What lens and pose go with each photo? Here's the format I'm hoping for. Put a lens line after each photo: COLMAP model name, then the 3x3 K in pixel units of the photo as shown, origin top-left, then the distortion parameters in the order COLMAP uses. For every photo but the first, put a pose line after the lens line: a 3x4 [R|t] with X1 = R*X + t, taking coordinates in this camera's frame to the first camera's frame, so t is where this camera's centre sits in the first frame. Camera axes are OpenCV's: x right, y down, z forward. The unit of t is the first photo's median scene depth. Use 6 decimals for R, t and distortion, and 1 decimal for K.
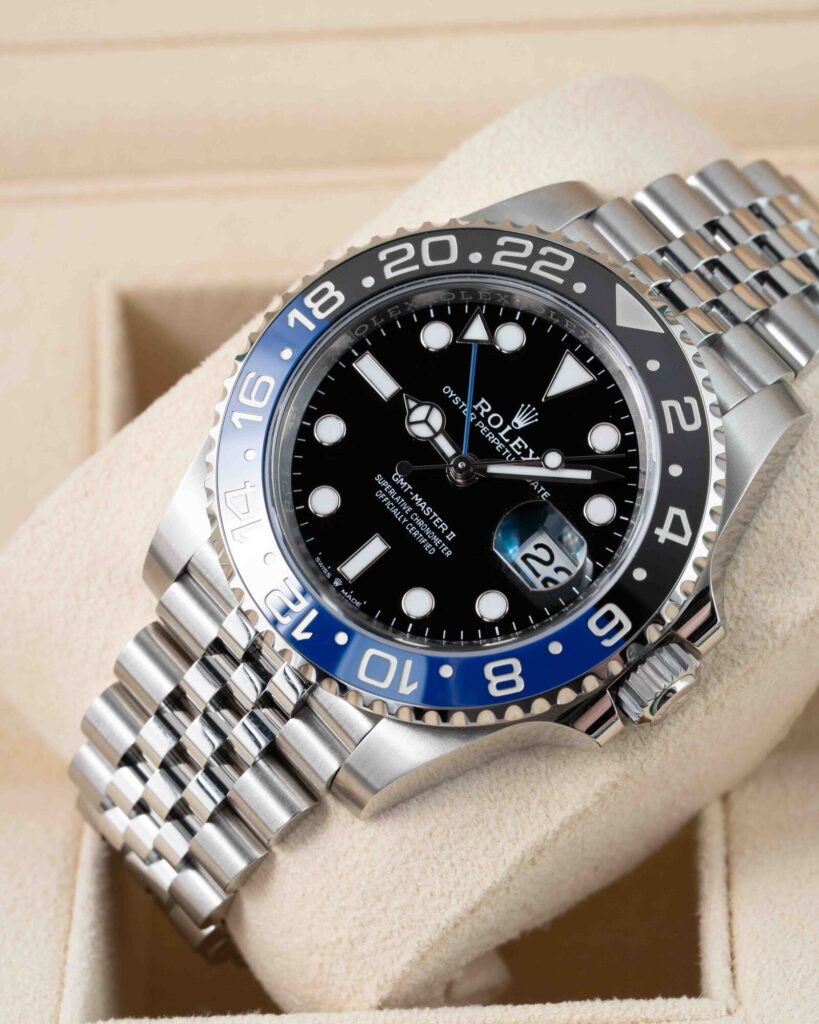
lens RADIAL K [[5415.5, 0, 409.5], [0, 5415.5, 512.0], [0, 0, 1]] dist [-0.517827, -0.405724]
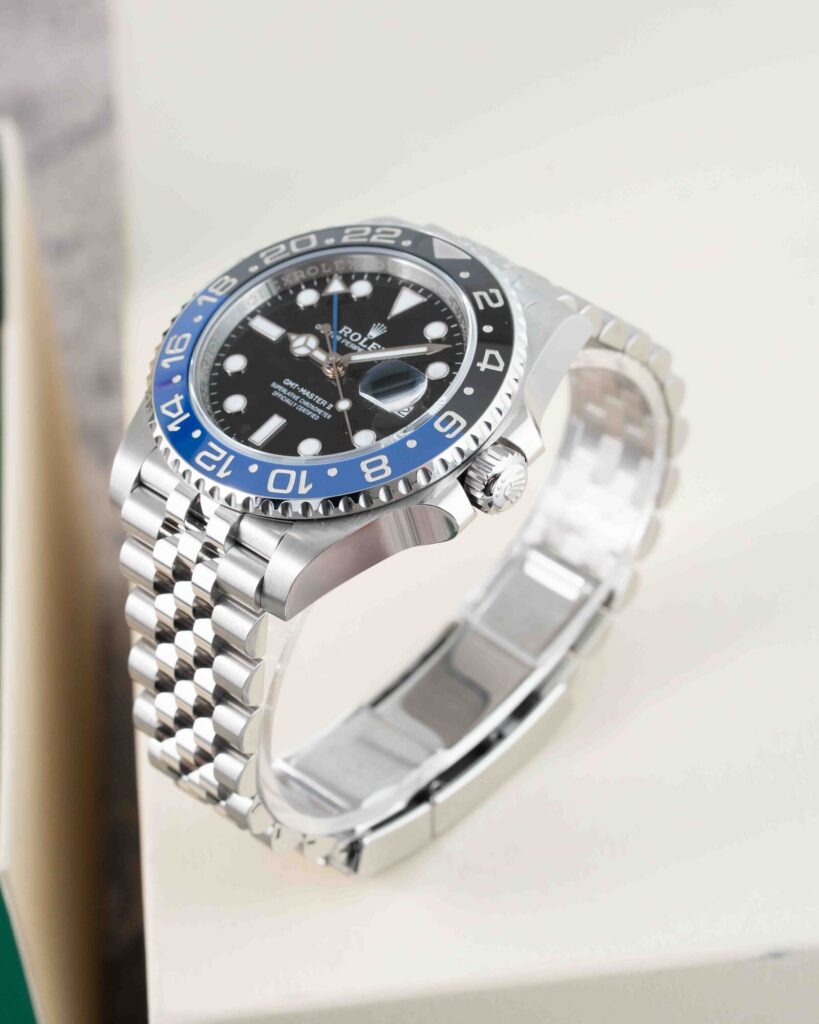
lens RADIAL K [[5415.5, 0, 409.5], [0, 5415.5, 512.0], [0, 0, 1]] dist [-0.517827, -0.405724]
pose [[0.993194, -0.116370, 0.004953, 0.017522], [0.105753, 0.883129, -0.457055, 0.641033], [0.048814, 0.454468, 0.889425, -0.180643]]
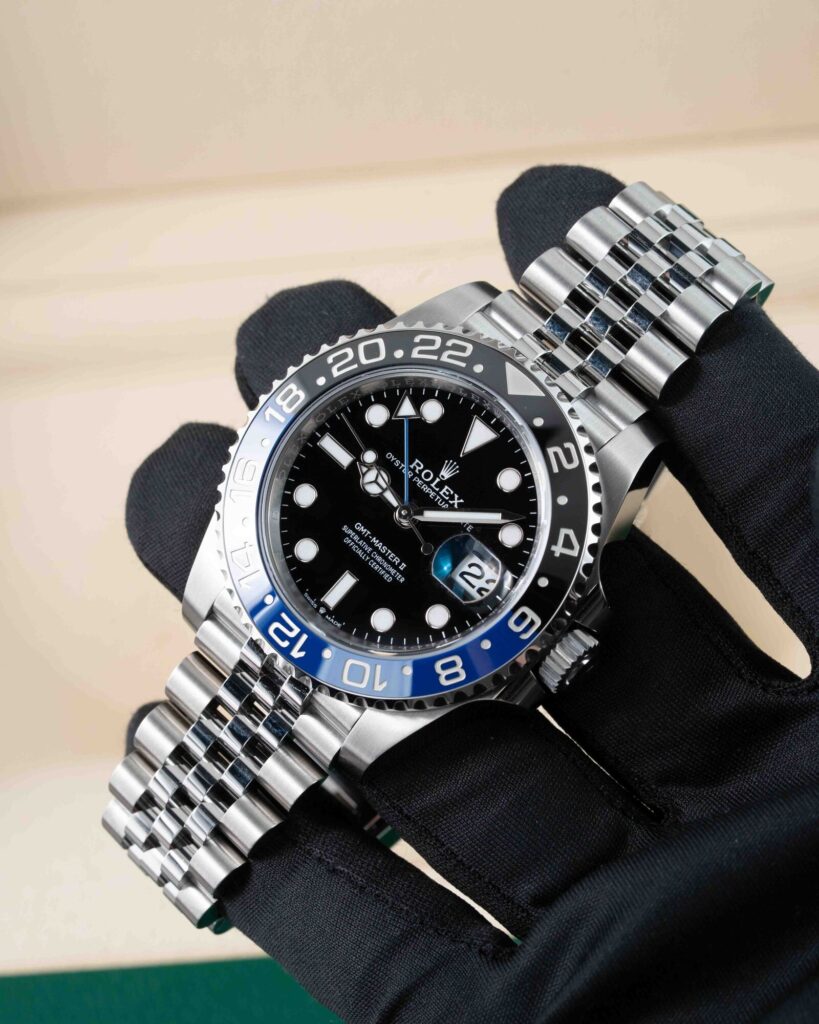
lens RADIAL K [[5415.5, 0, 409.5], [0, 5415.5, 512.0], [0, 0, 1]] dist [-0.517827, -0.405724]
pose [[0.991286, -0.112616, -0.068338, 0.101159], [0.115506, 0.992505, 0.039913, -0.061396], [0.063331, -0.047459, 0.996864, -0.321047]]
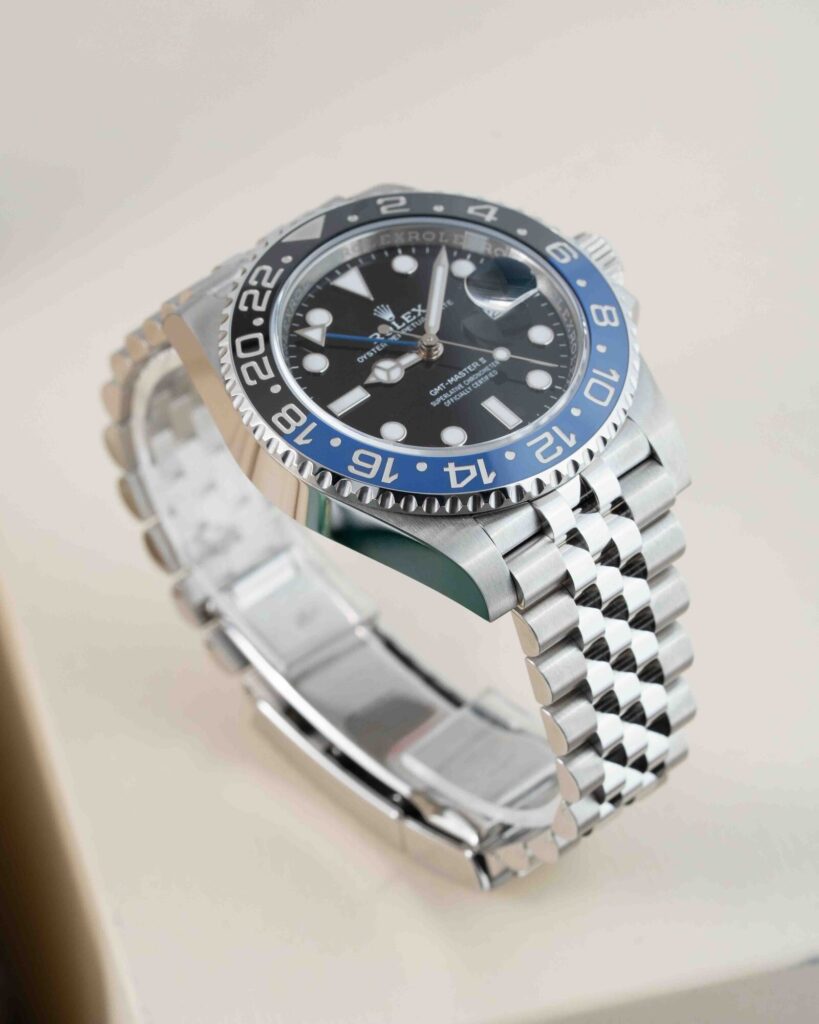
lens RADIAL K [[5415.5, 0, 409.5], [0, 5415.5, 512.0], [0, 0, 1]] dist [-0.517827, -0.405724]
pose [[-0.033753, -0.677797, 0.734474, -0.929528], [0.946423, 0.214476, 0.241418, -0.304495], [-0.321160, 0.703272, 0.634244, 0.237237]]
